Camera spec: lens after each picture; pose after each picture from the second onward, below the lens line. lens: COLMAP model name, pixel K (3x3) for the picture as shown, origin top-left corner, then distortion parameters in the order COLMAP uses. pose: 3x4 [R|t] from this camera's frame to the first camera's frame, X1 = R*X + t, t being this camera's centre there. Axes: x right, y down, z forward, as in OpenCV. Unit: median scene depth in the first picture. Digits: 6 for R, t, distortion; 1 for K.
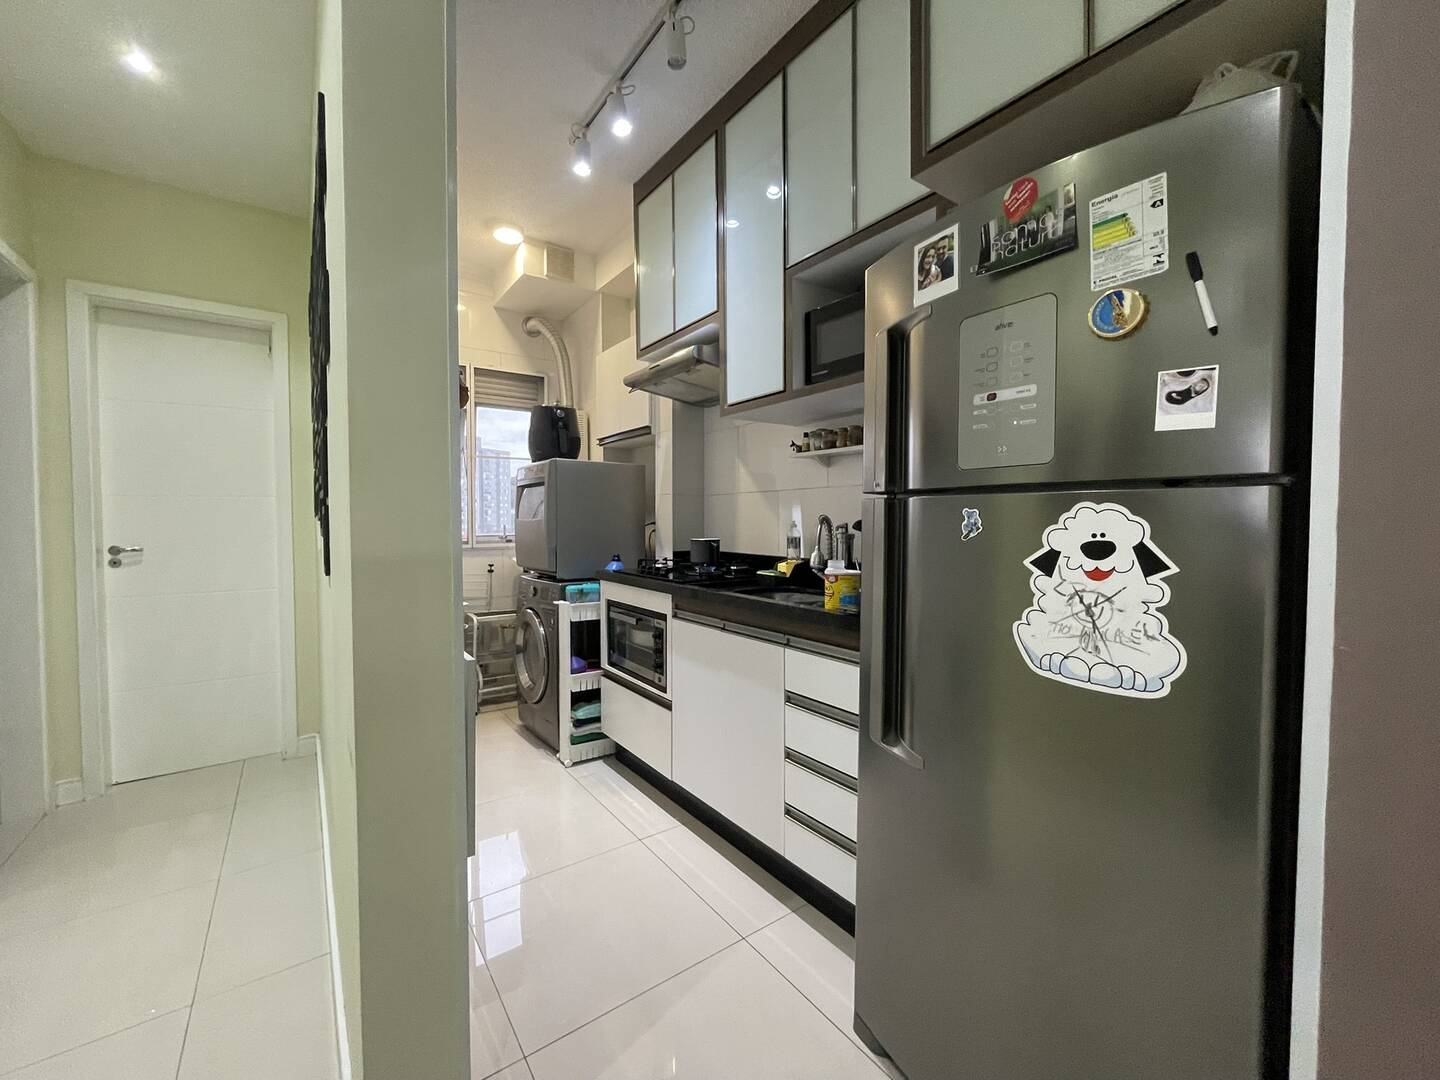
lens RADIAL K [[579.9, 0, 717.9], [0, 579.9, 534.8], [0, 0, 1]] dist [-0.003924, 0.000200]
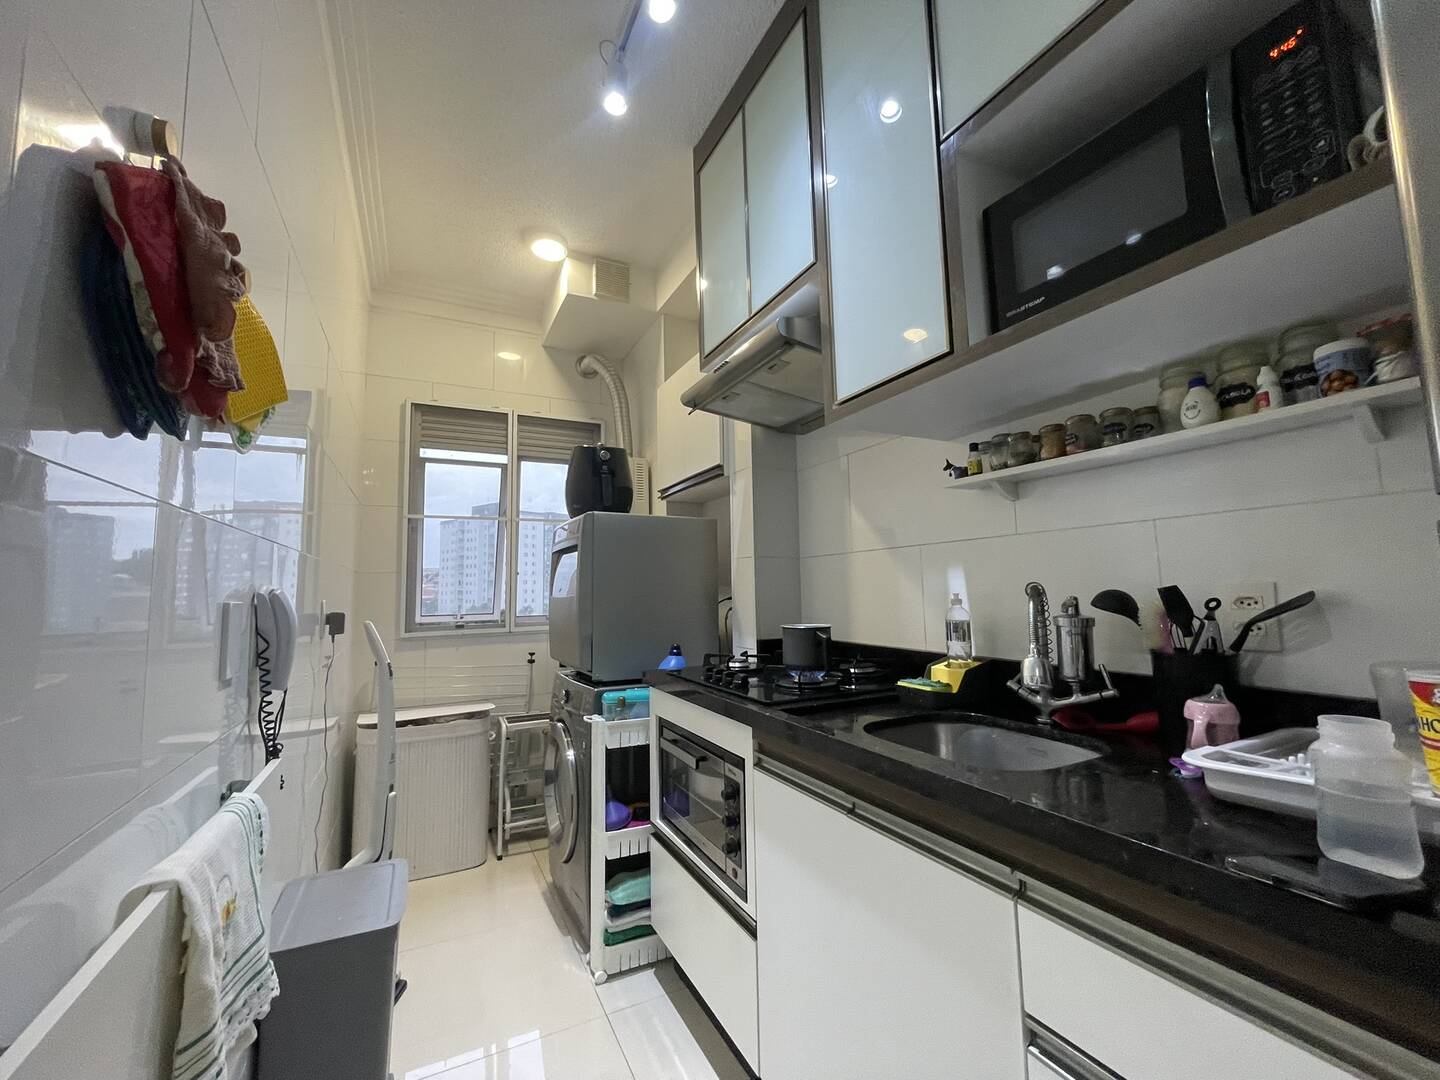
lens RADIAL K [[579.9, 0, 717.9], [0, 579.9, 534.8], [0, 0, 1]] dist [-0.003924, 0.000200]
pose [[0.987928, -0.031784, -0.151616, -0.016175], [0.013127, 0.992381, -0.122502, -0.012516], [0.154354, 0.119033, 0.980819, 0.330529]]
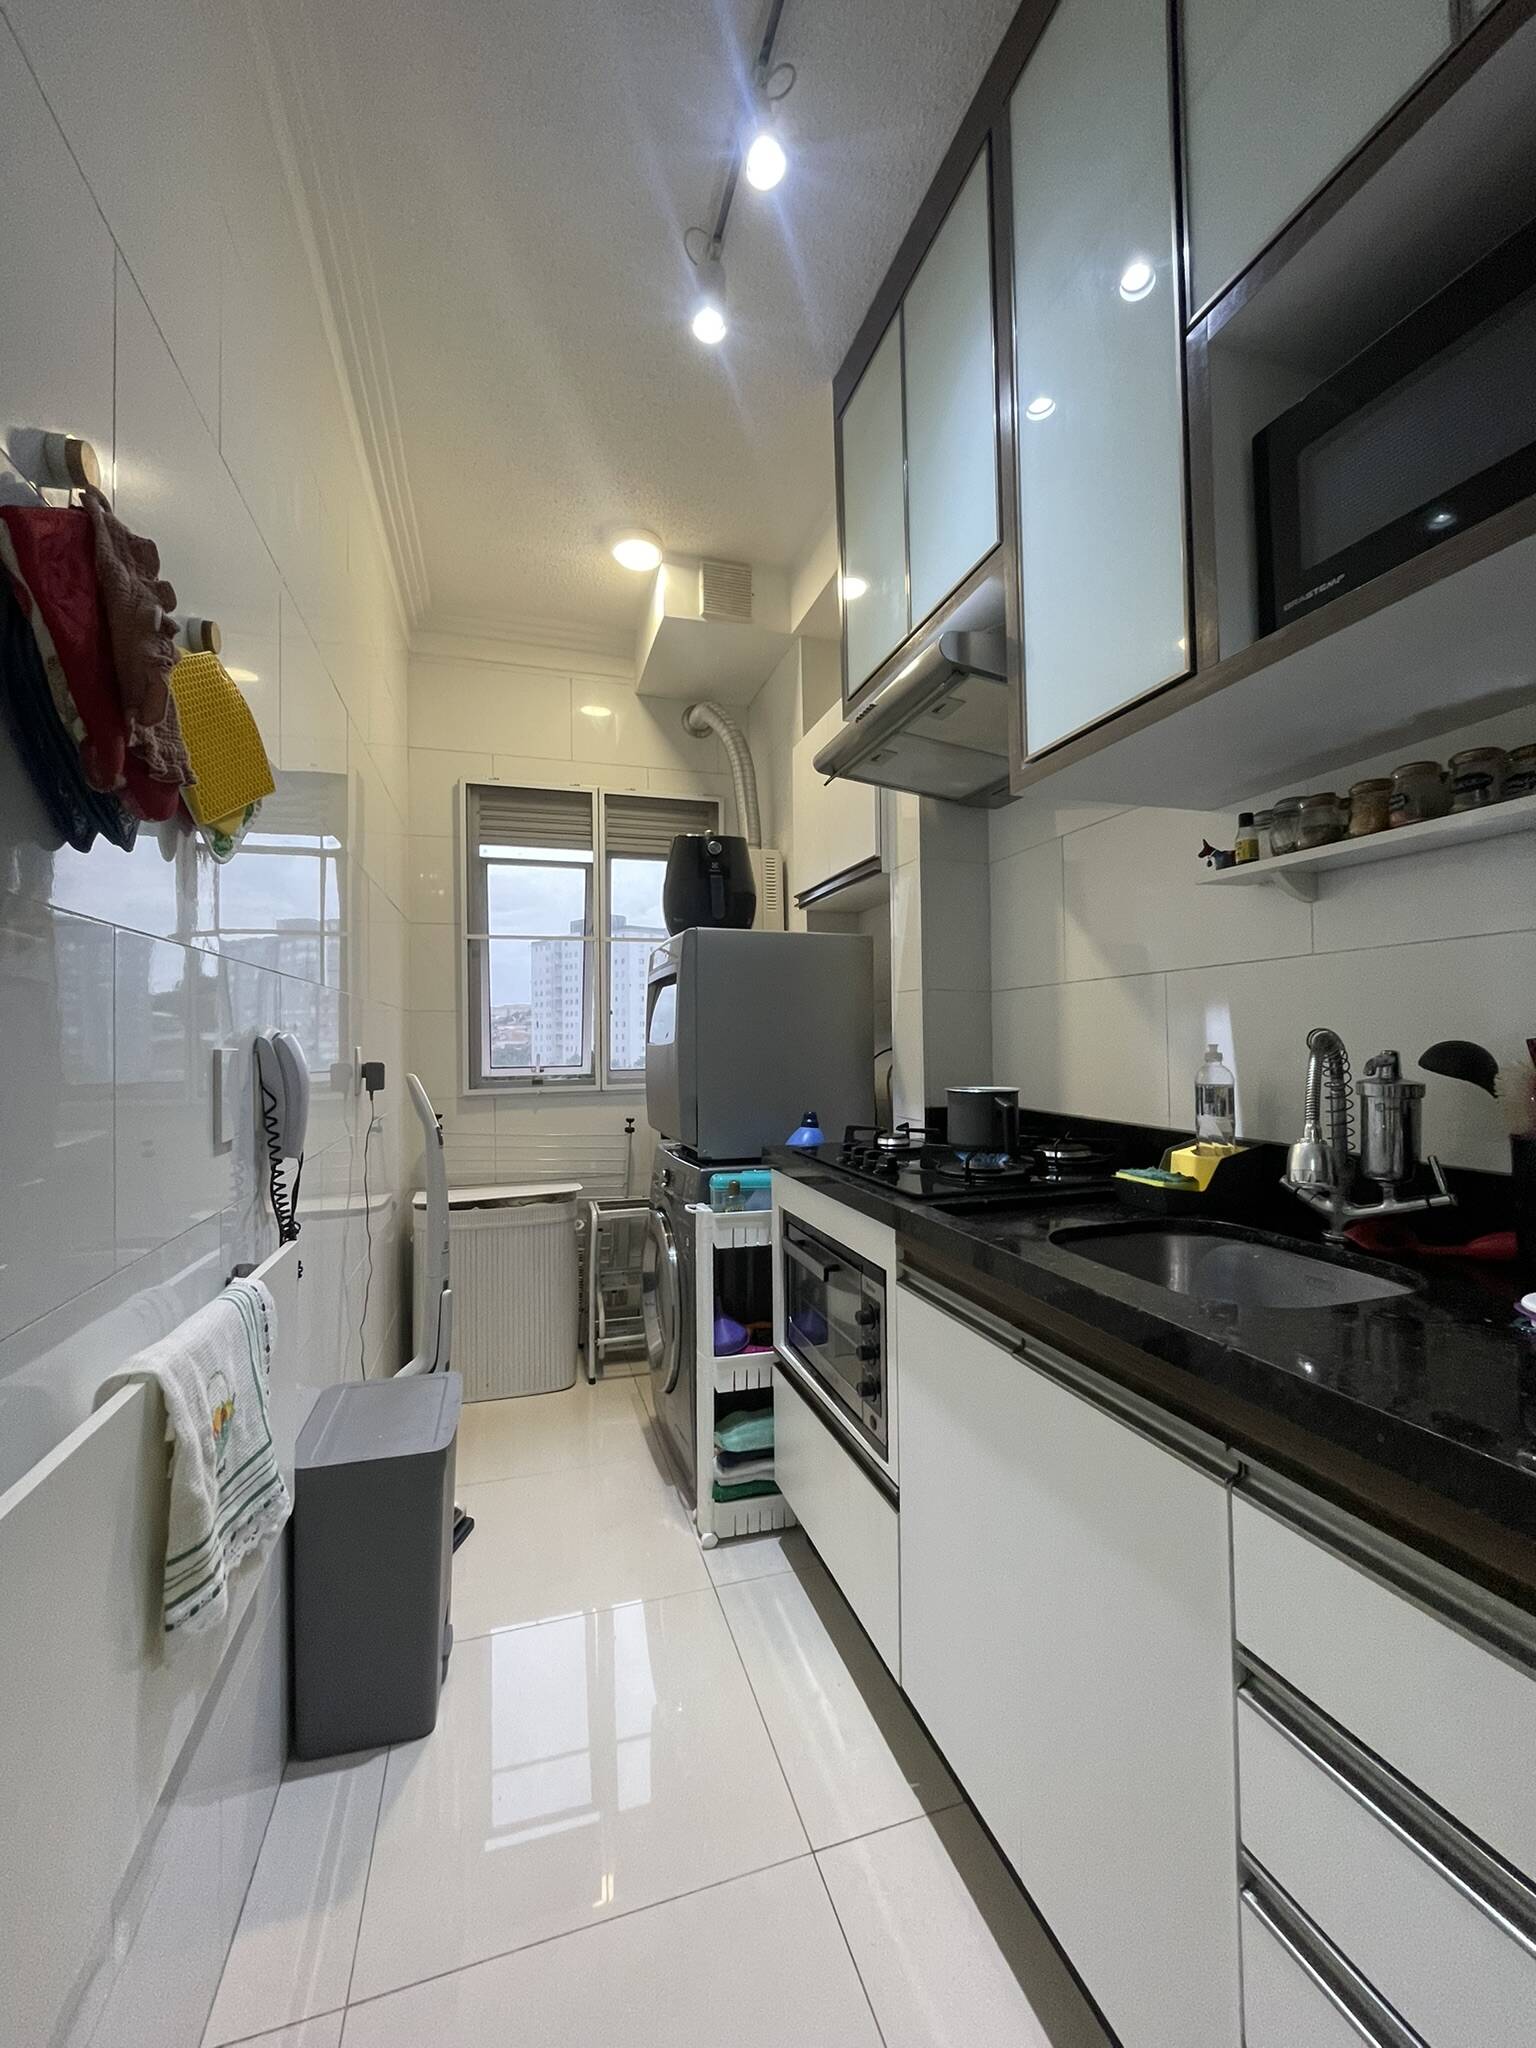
lens RADIAL K [[824.7, 0, 775.6], [0, 824.7, 1020.9], [0, 0, 1]] dist [-0.003924, 0.000200]
pose [[0.950871, -0.016950, -0.309125, 0.019103], [0.002596, 0.998901, -0.046787, -0.012914], [0.309578, 0.043686, 0.949870, 0.333133]]
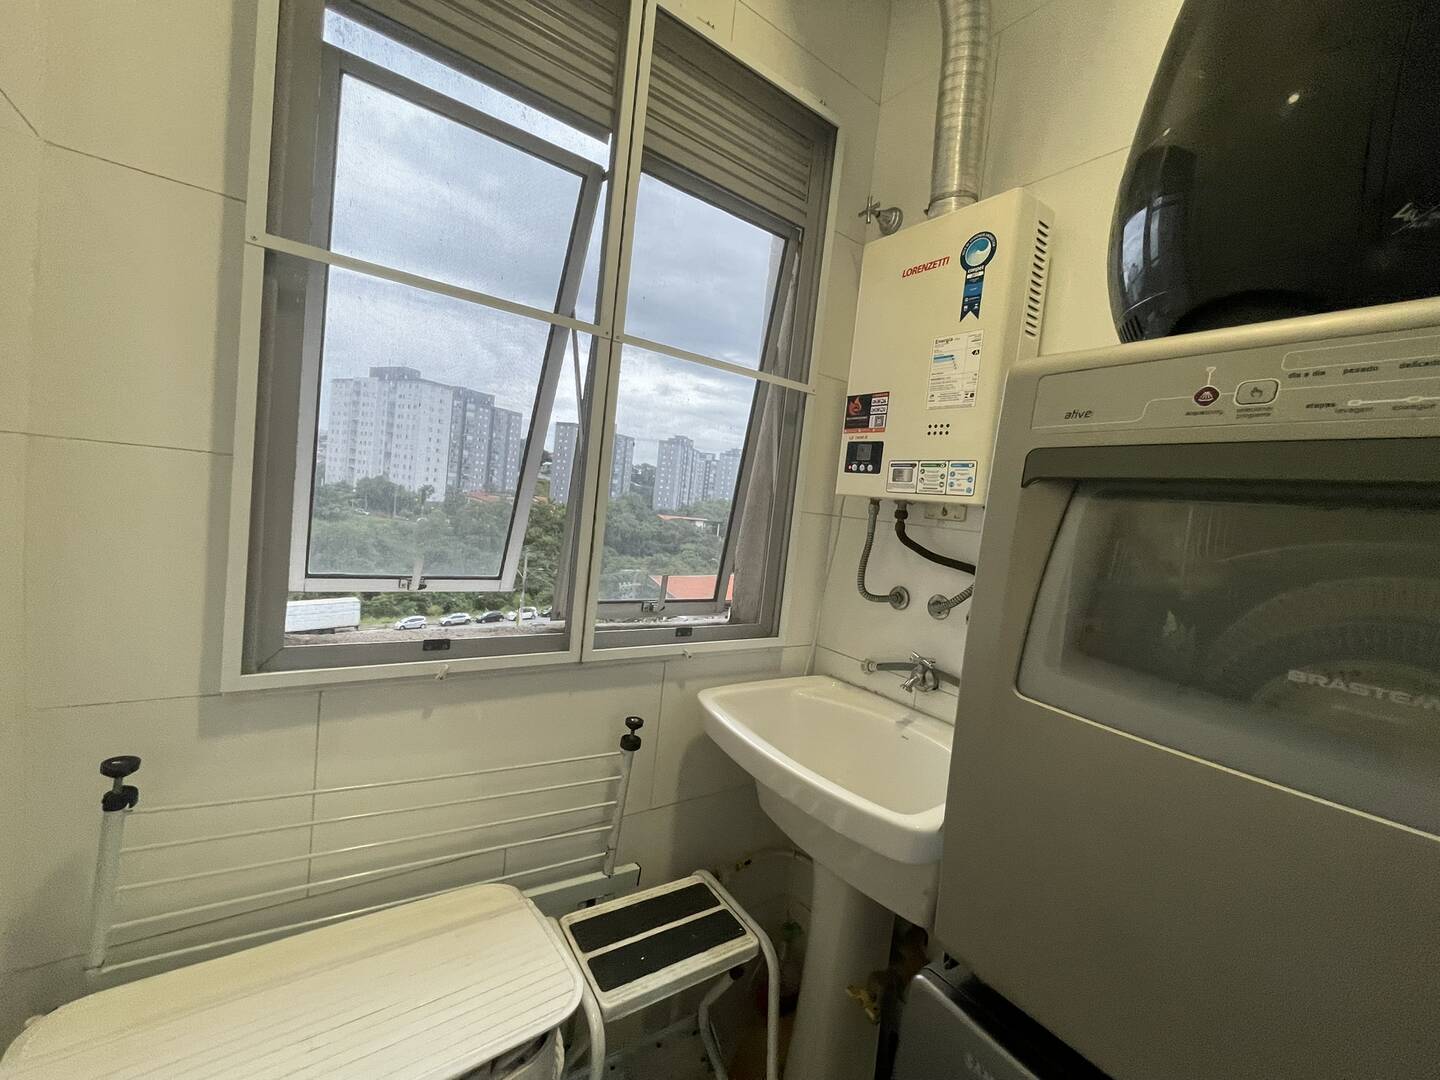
lens RADIAL K [[579.9, 0, 717.9], [0, 579.9, 534.8], [0, 0, 1]] dist [-0.003924, 0.000200]
pose [[0.994045, 0.108970, -0.000037, -0.504576], [-0.108930, 0.993688, 0.026786, -0.075664], [0.002955, -0.026623, 0.999641, 0.996829]]
